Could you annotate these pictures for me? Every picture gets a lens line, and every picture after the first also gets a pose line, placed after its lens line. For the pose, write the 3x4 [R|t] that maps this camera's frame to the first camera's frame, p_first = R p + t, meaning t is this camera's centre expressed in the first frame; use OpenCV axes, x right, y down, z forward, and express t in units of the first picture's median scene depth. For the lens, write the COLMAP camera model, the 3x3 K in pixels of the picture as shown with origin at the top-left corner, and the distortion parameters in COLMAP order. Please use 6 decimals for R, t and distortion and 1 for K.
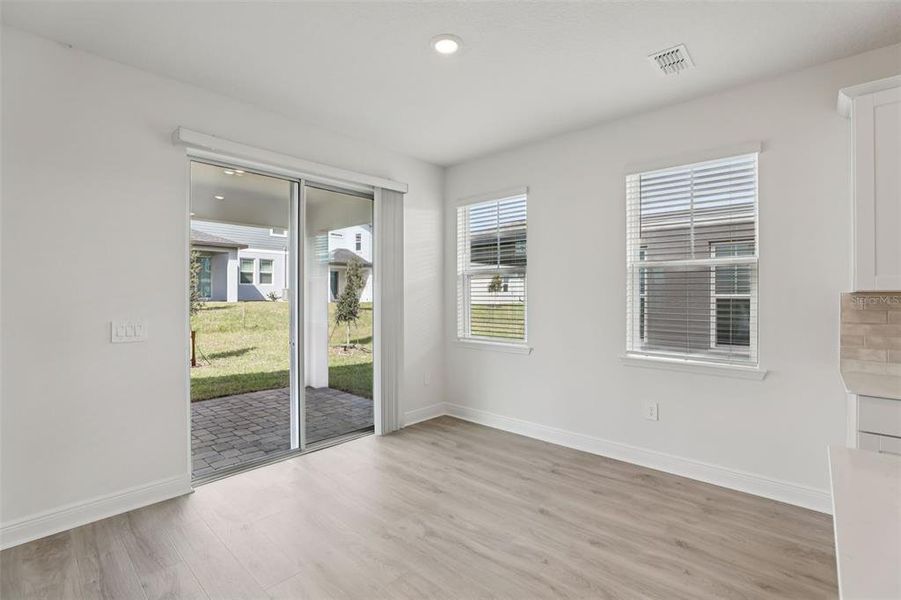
lens RADIAL K [[410.0, 0, 452.0], [0, 410.0, 297.6], [0, 0, 1]] dist [-0.036762, 0.008934]
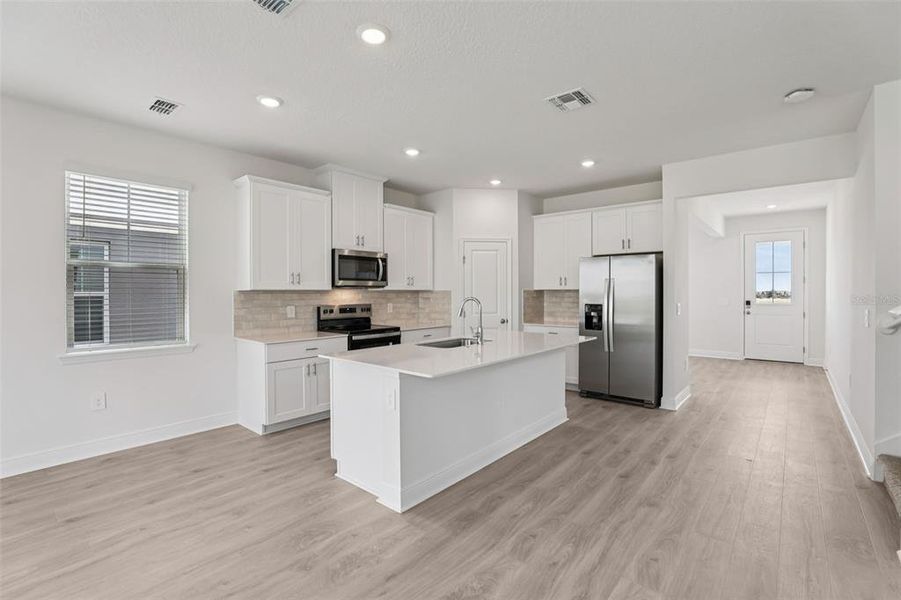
lens RADIAL K [[410.0, 0, 446.3], [0, 410.0, 296.3], [0, 0, 1]] dist [-0.036762, 0.008934]
pose [[-0.020196, -0.014998, 0.999684, -0.520631], [0.008077, 0.999852, 0.015164, -0.004650], [-0.999763, 0.008380, -0.020072, 0.096937]]
